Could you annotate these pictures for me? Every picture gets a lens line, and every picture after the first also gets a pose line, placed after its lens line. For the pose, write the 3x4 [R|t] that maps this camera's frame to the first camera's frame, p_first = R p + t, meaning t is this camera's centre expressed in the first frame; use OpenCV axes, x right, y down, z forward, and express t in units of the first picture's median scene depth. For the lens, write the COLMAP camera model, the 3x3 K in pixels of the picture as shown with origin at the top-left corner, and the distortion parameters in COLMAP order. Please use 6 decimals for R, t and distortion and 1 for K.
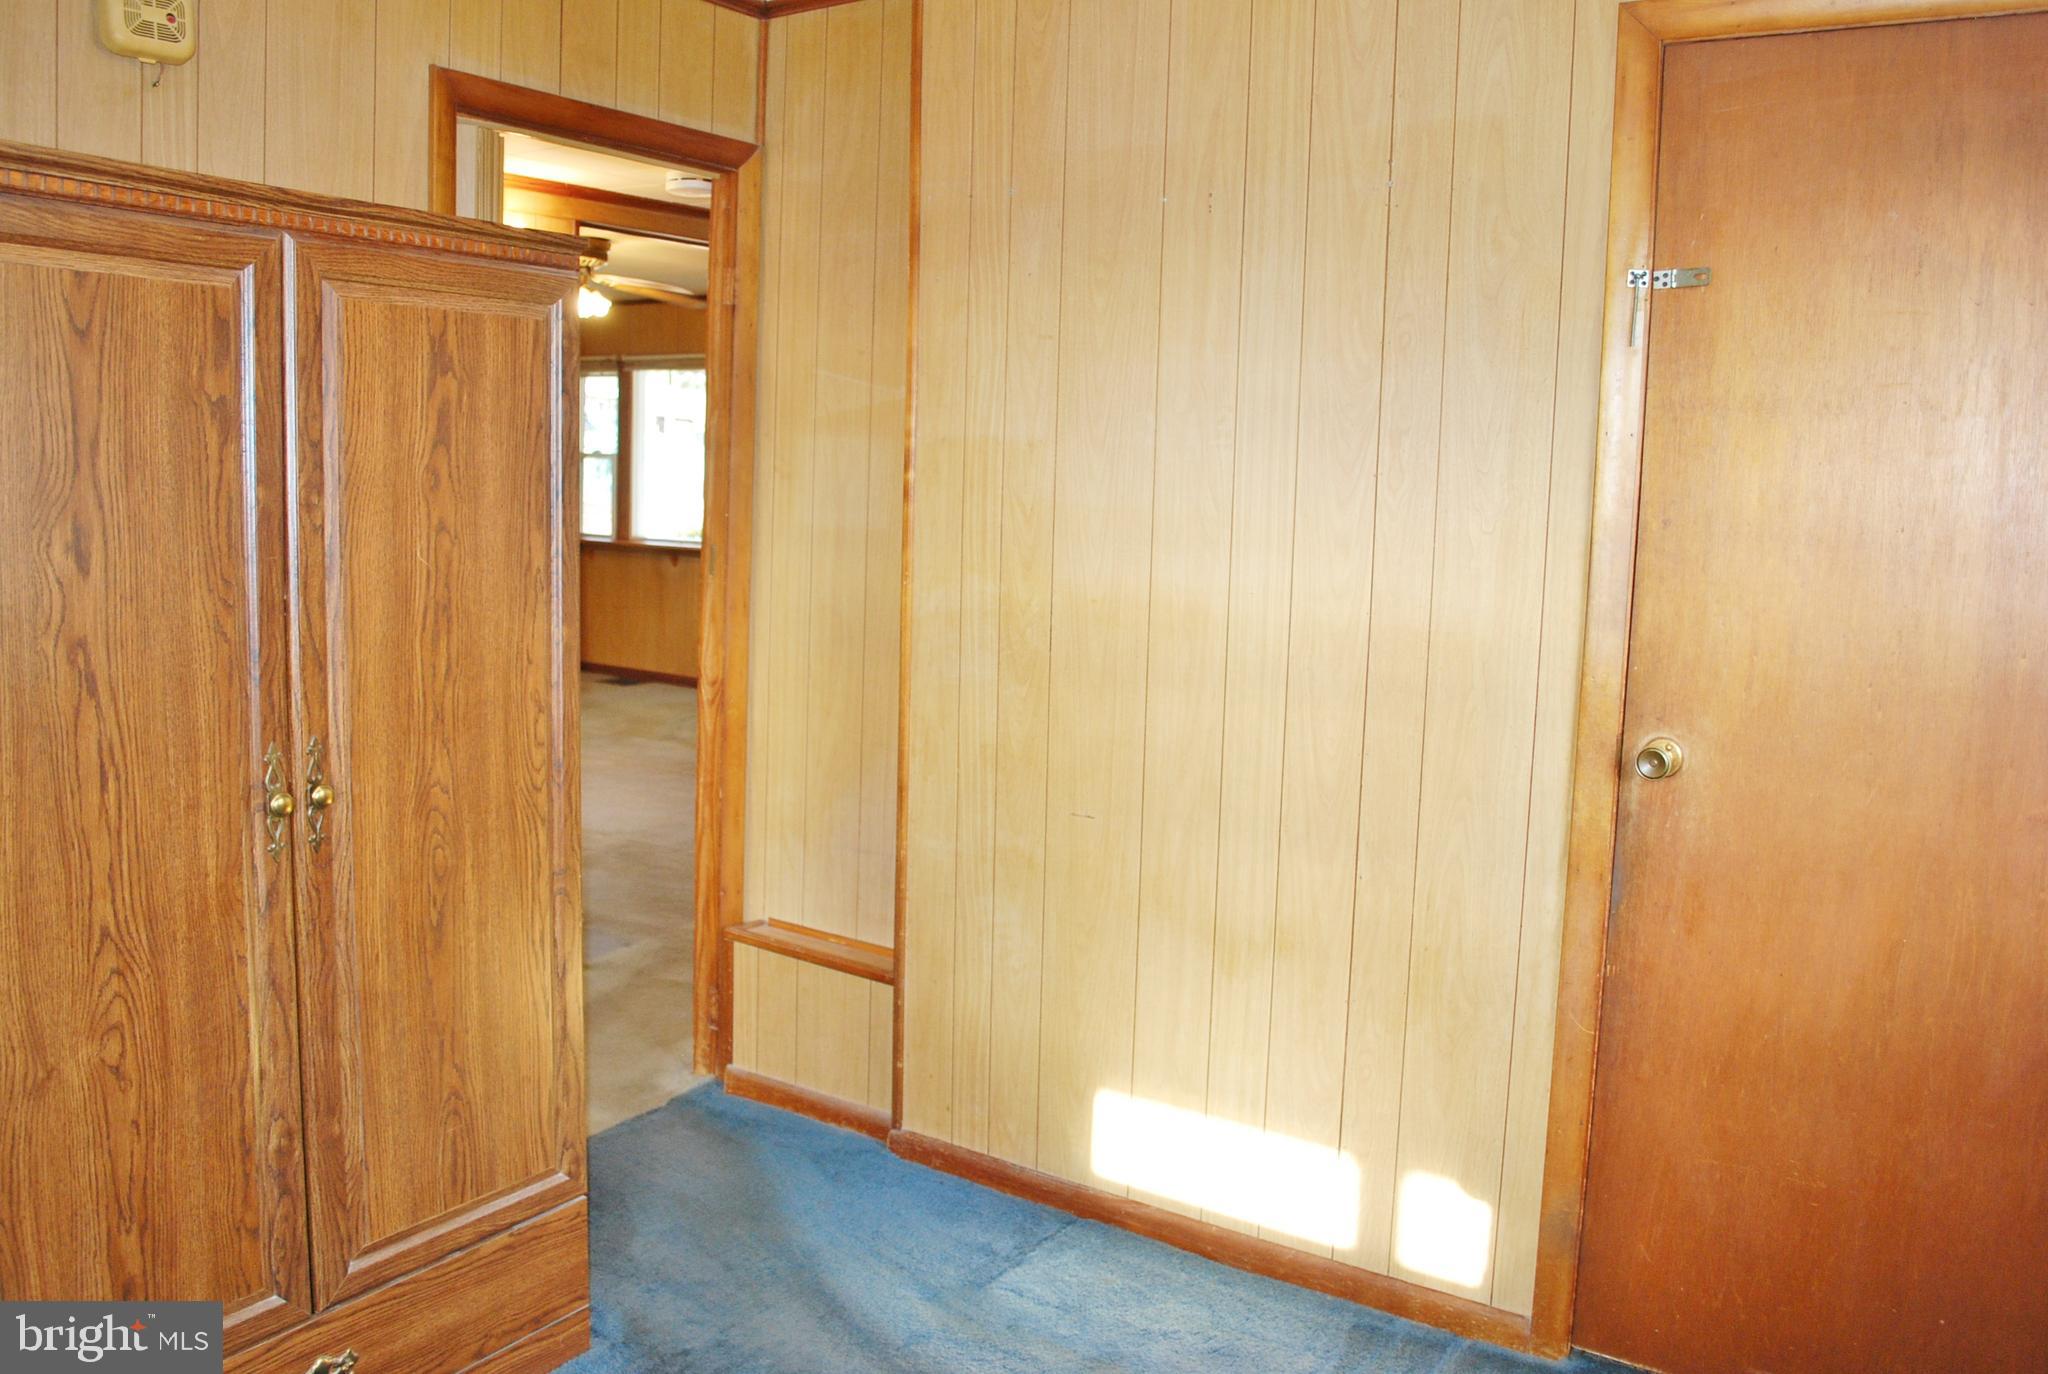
lens RADIAL K [[1651.2, 0, 1025.6], [0, 1651.2, 684.9], [0, 0, 1]] dist [-0.079076, 0.004958]
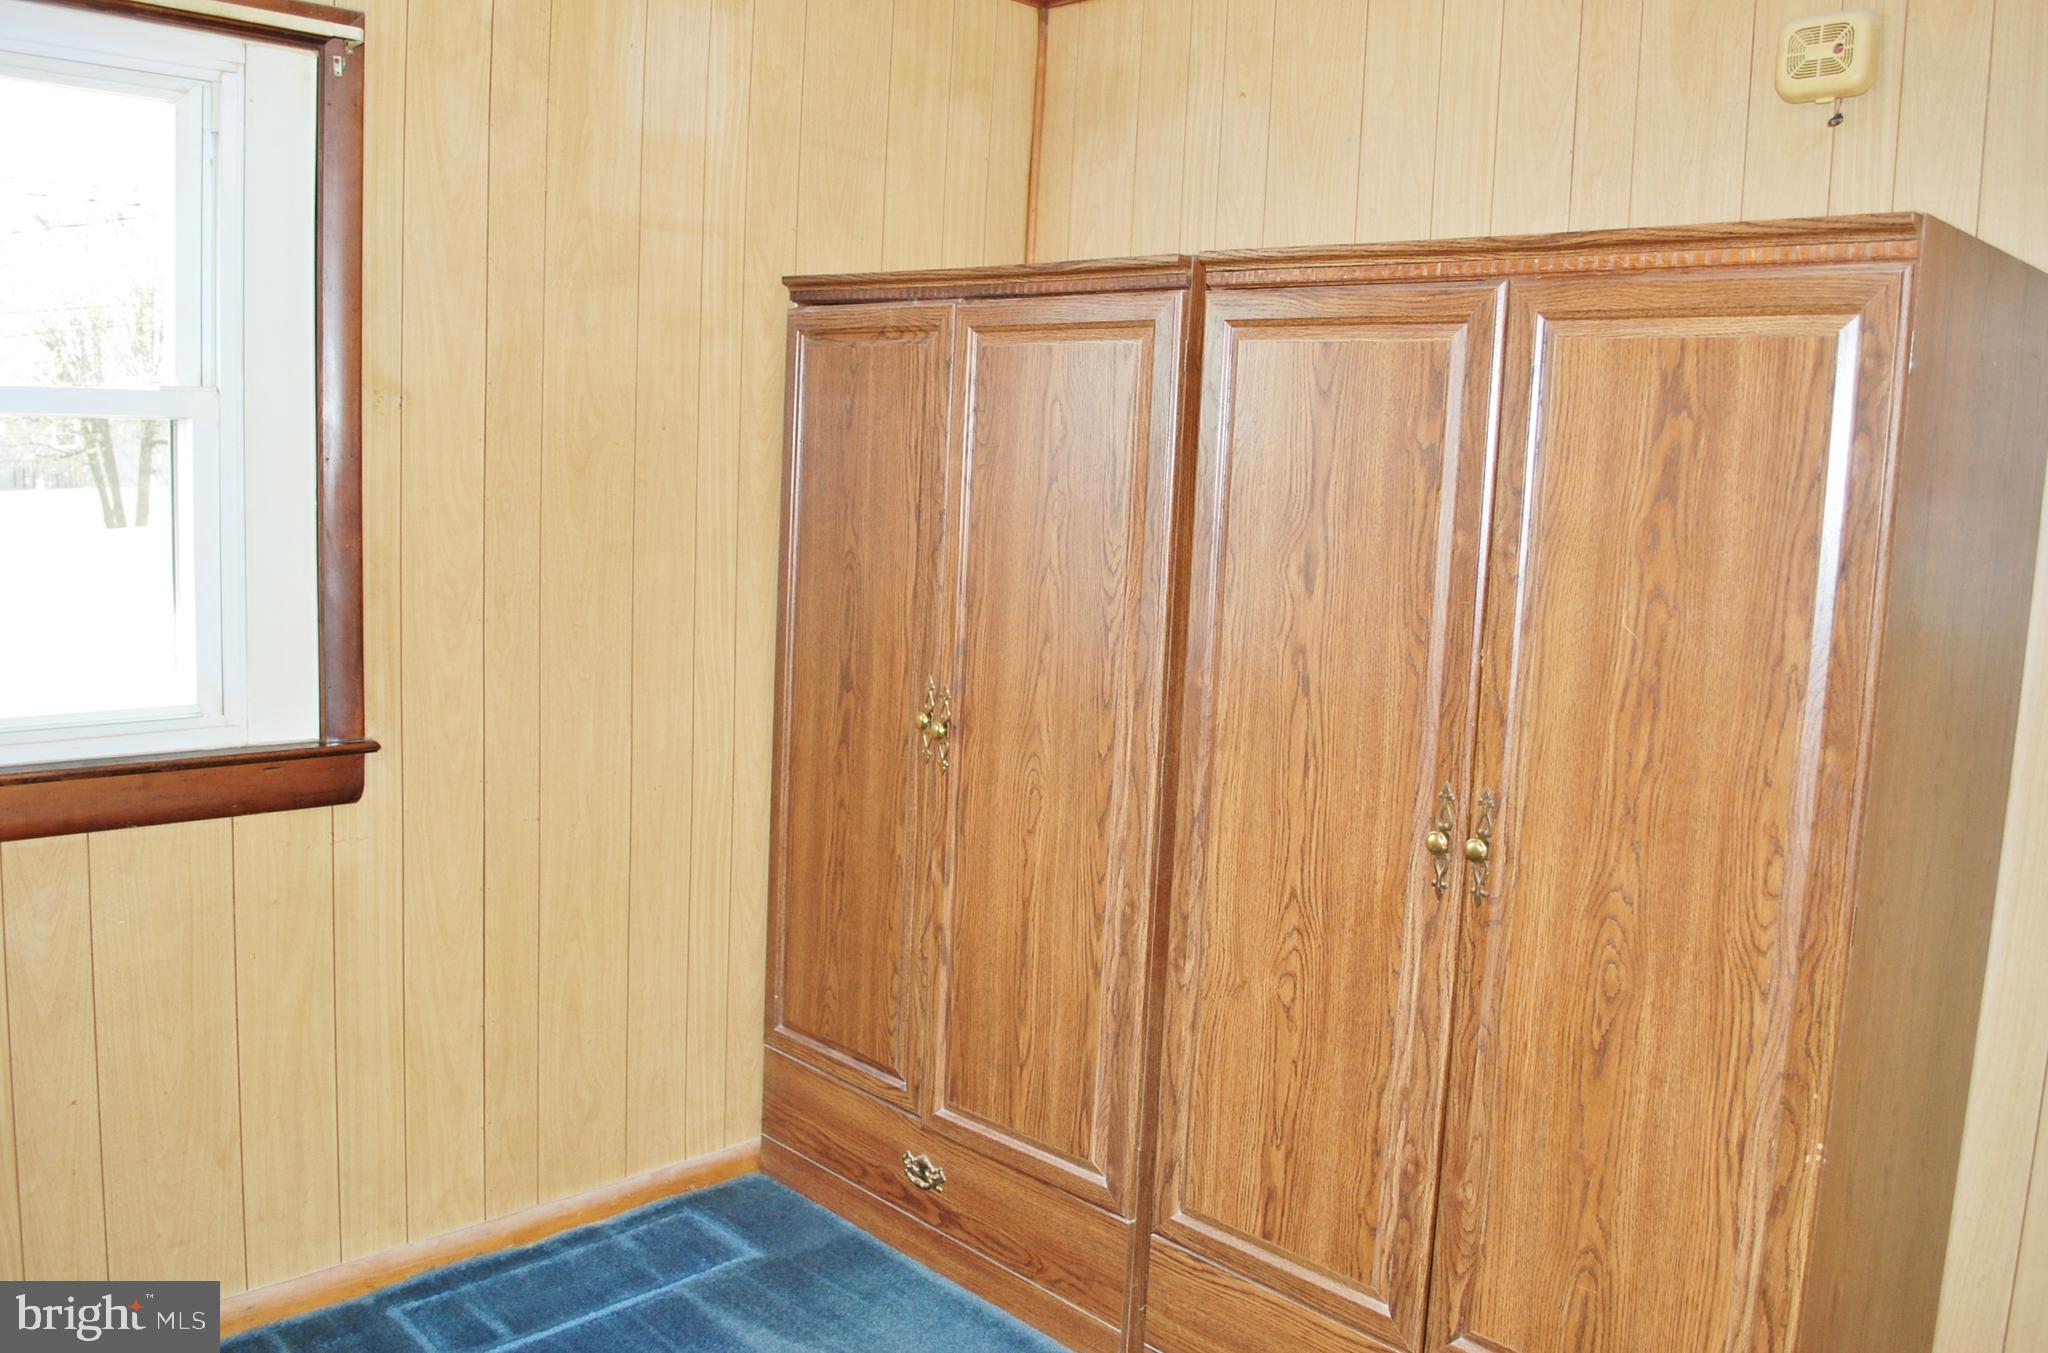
lens RADIAL K [[1651.2, 0, 1024.2], [0, 1651.2, 673.7], [0, 0, 1]] dist [-0.079076, 0.004958]
pose [[-0.234140, 0.088490, -0.968167, 0.572535], [-0.174417, 0.975869, 0.131375, -0.116244], [0.956429, 0.199625, -0.213056, 0.922490]]
